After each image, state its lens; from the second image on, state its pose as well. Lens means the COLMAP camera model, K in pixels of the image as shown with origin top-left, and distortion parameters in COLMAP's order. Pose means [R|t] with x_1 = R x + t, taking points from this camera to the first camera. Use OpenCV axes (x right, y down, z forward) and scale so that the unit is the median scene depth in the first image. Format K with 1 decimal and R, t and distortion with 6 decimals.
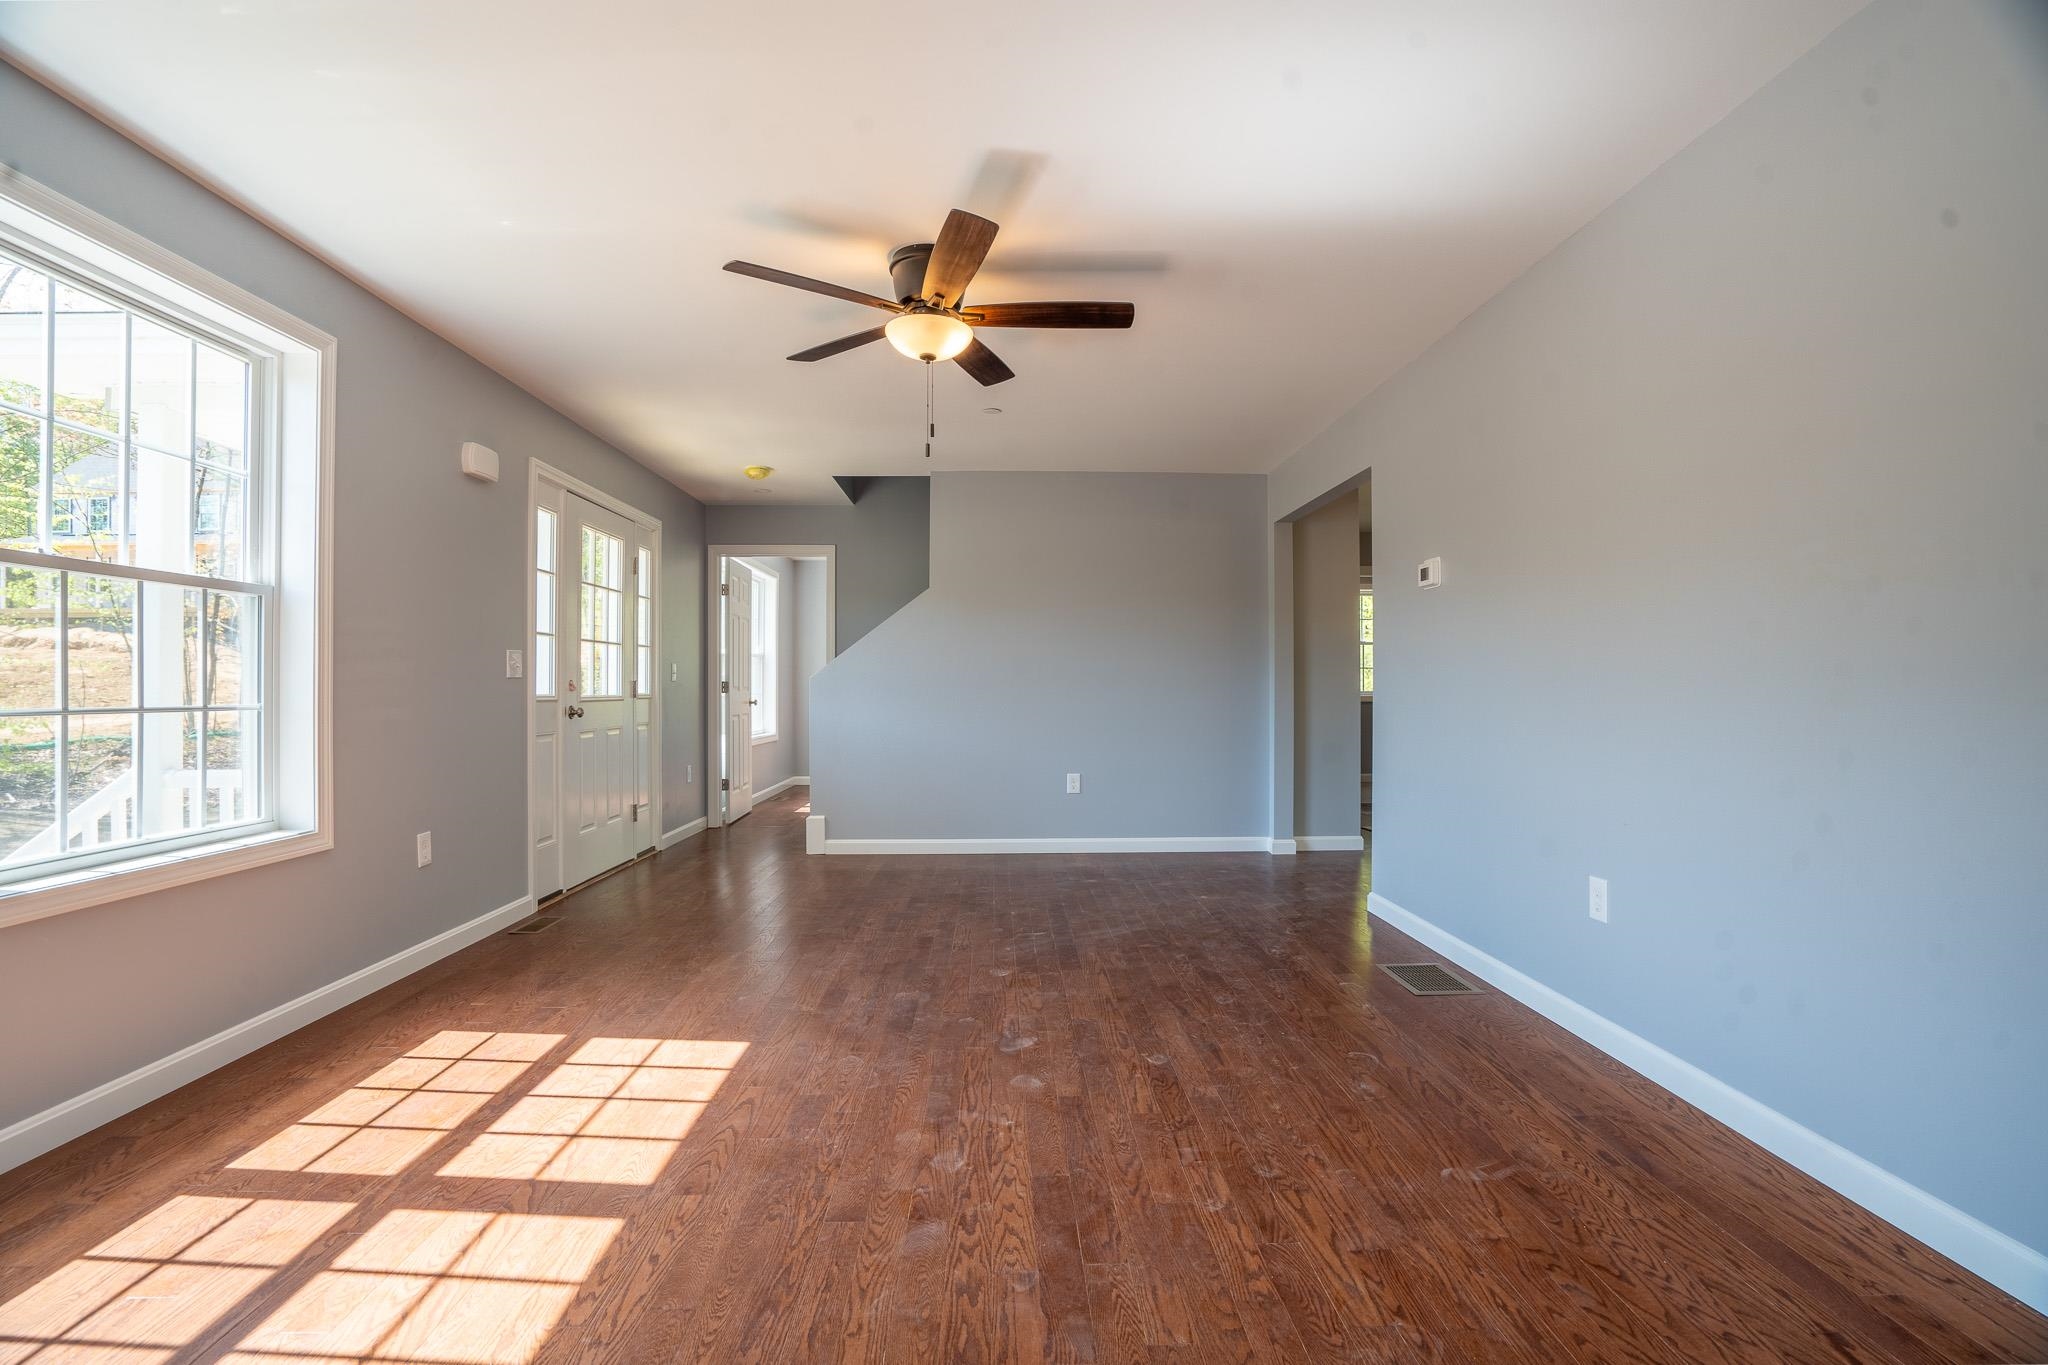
lens RADIAL K [[953.4, 0, 1018.7], [0, 953.4, 682.1], [0, 0, 1]] dist [-0.054999, 0.021111]
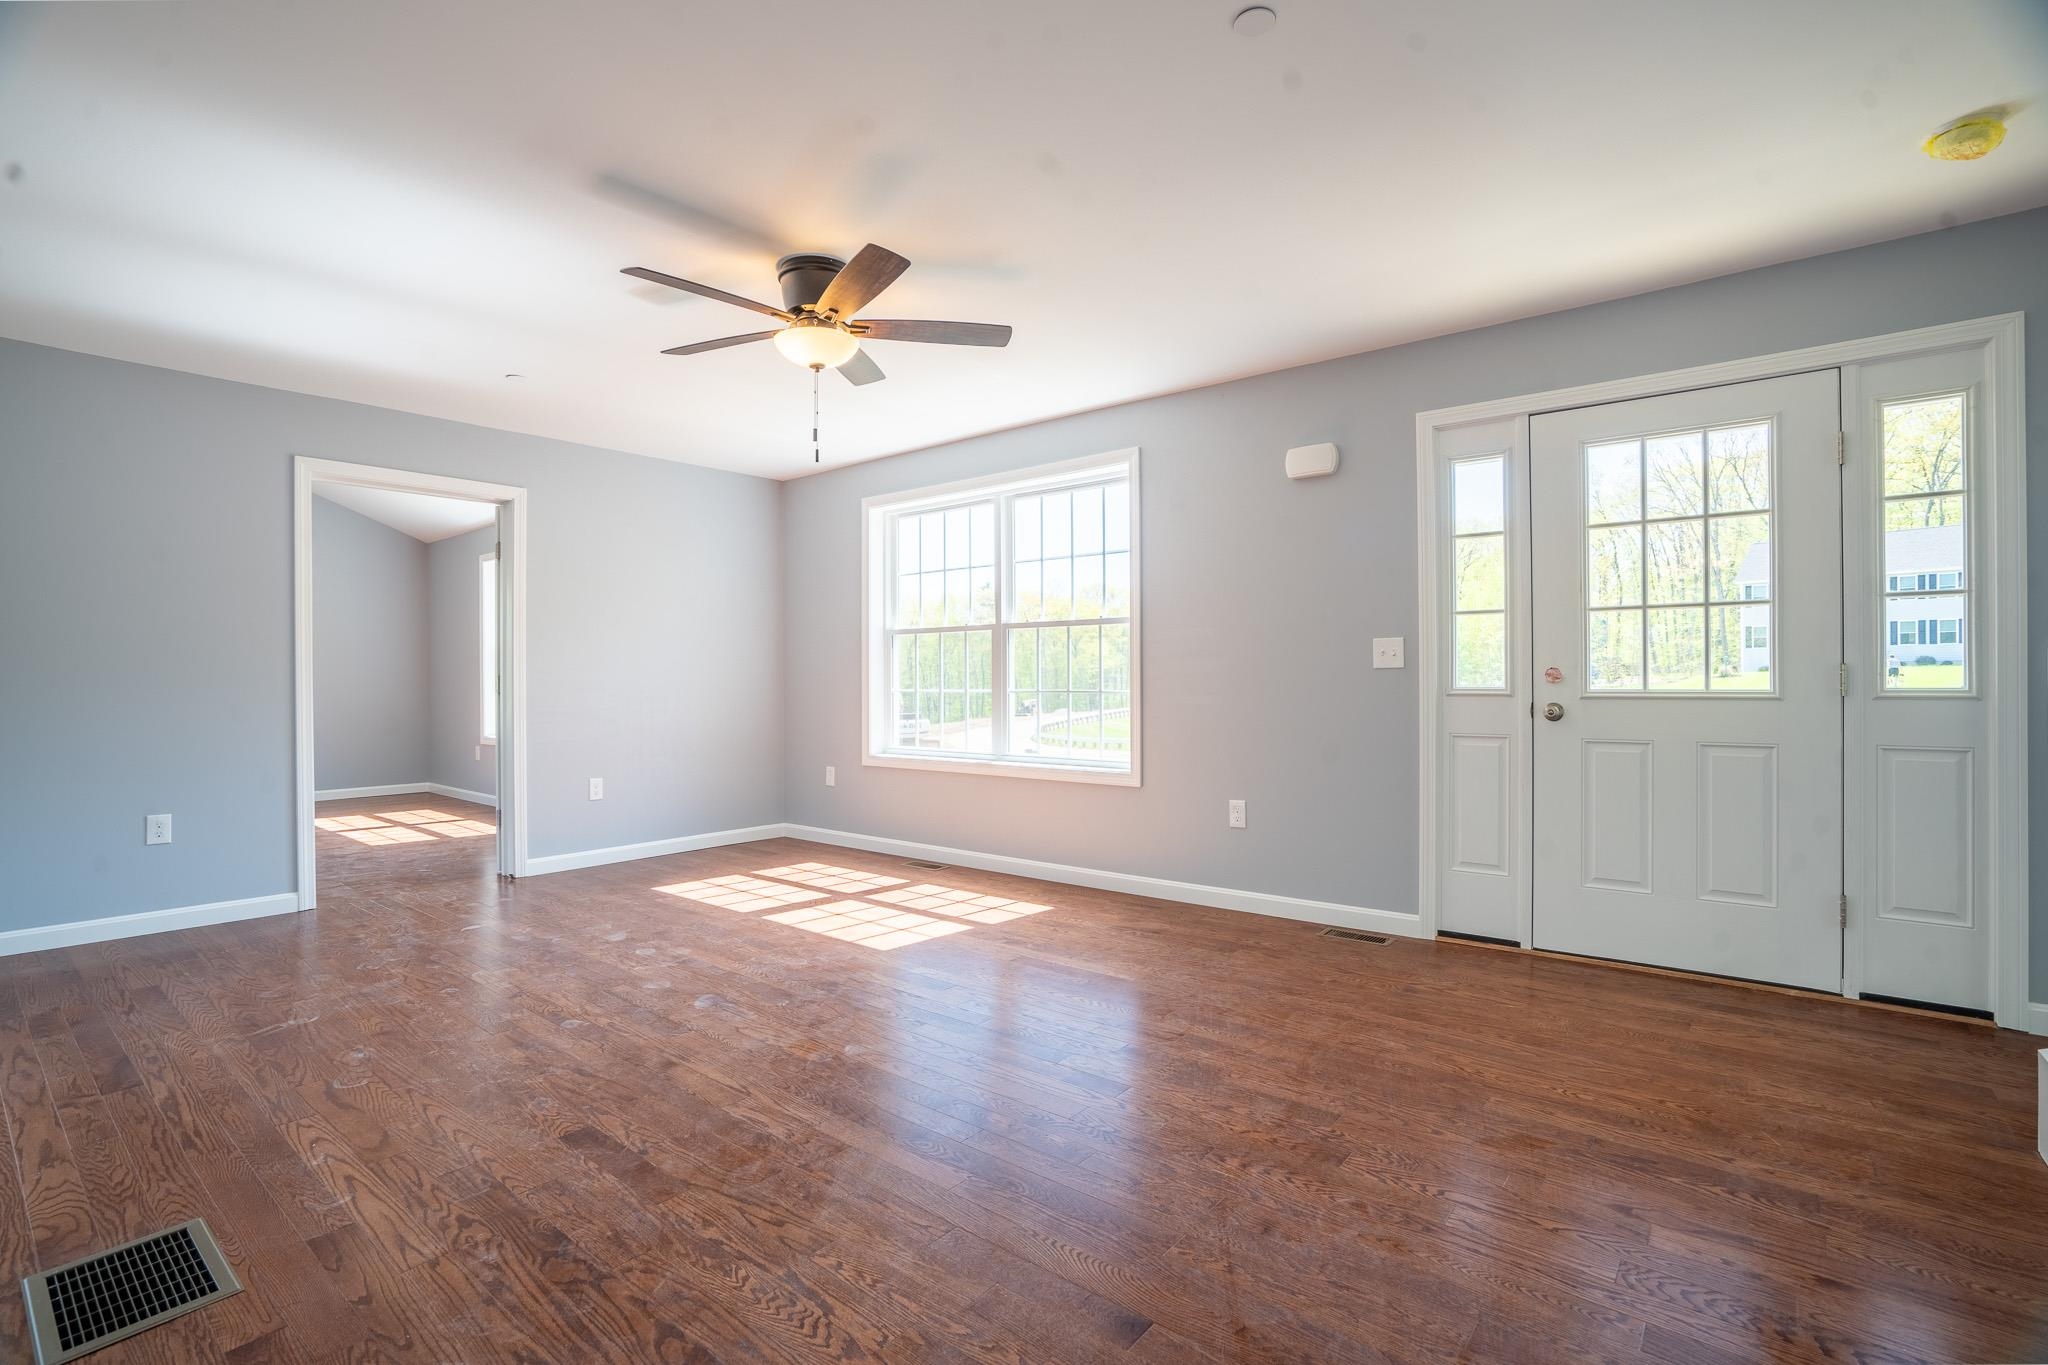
lens RADIAL K [[947.2, 0, 1018.6], [0, 947.2, 683.0], [0, 0, 1]] dist [-0.055225, 0.021170]
pose [[-0.655208, 0.007111, -0.755415, 0.607110], [0.010001, 0.999950, 0.000739, 0.007808], [0.755382, -0.007071, -0.655246, 2.059249]]
